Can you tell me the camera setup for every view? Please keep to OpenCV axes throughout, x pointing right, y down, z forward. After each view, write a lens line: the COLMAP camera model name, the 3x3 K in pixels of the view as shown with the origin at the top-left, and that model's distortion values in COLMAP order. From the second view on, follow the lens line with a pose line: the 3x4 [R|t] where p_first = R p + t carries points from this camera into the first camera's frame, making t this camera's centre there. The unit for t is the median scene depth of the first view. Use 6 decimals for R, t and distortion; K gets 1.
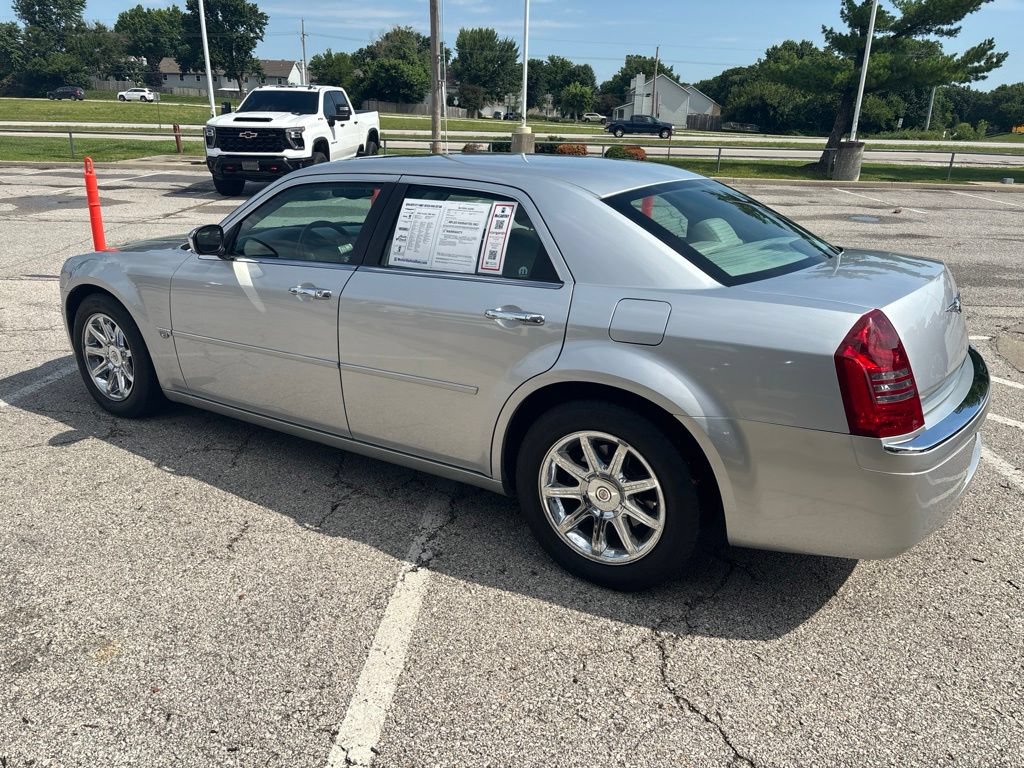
lens RADIAL K [[773.0, 0, 506.0], [0, 773.0, 389.4], [0, 0, 1]] dist [0.047812, -0.057154]
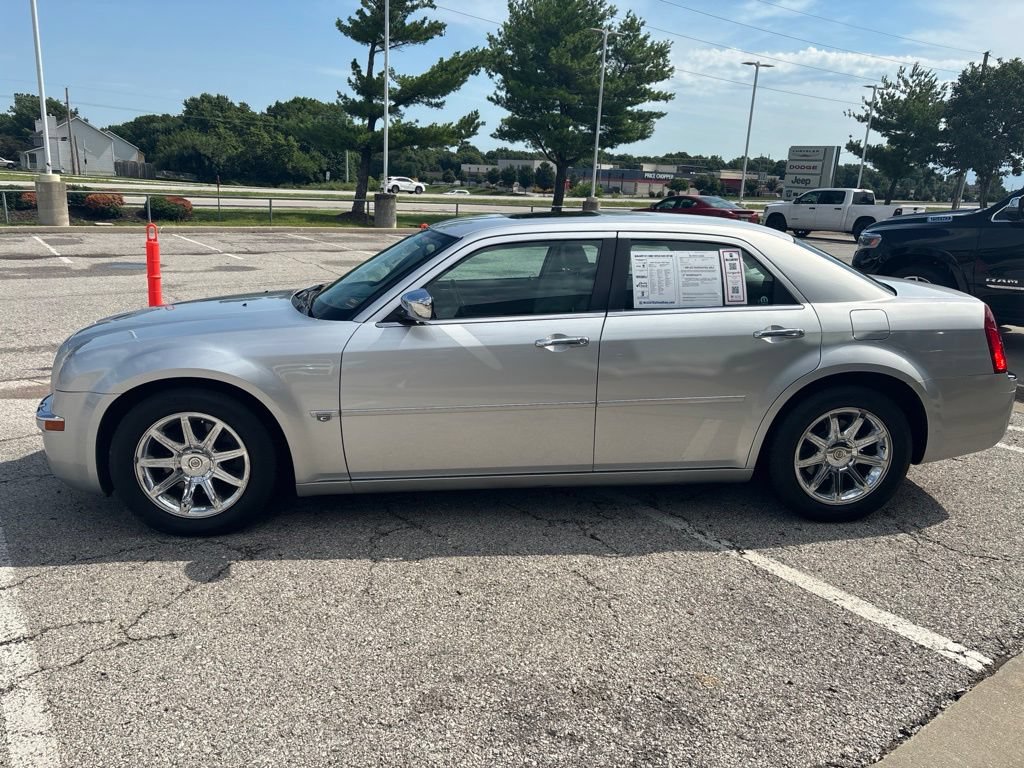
lens RADIAL K [[777.0, 0, 505.0], [0, 777.0, 383.4], [0, 0, 1]] dist [0.032085, -0.029281]
pose [[0.773480, -0.148577, 0.616160, -0.228346], [0.188929, 0.981991, -0.000376, -0.019426], [-0.605008, 0.116701, 0.787621, 0.049554]]
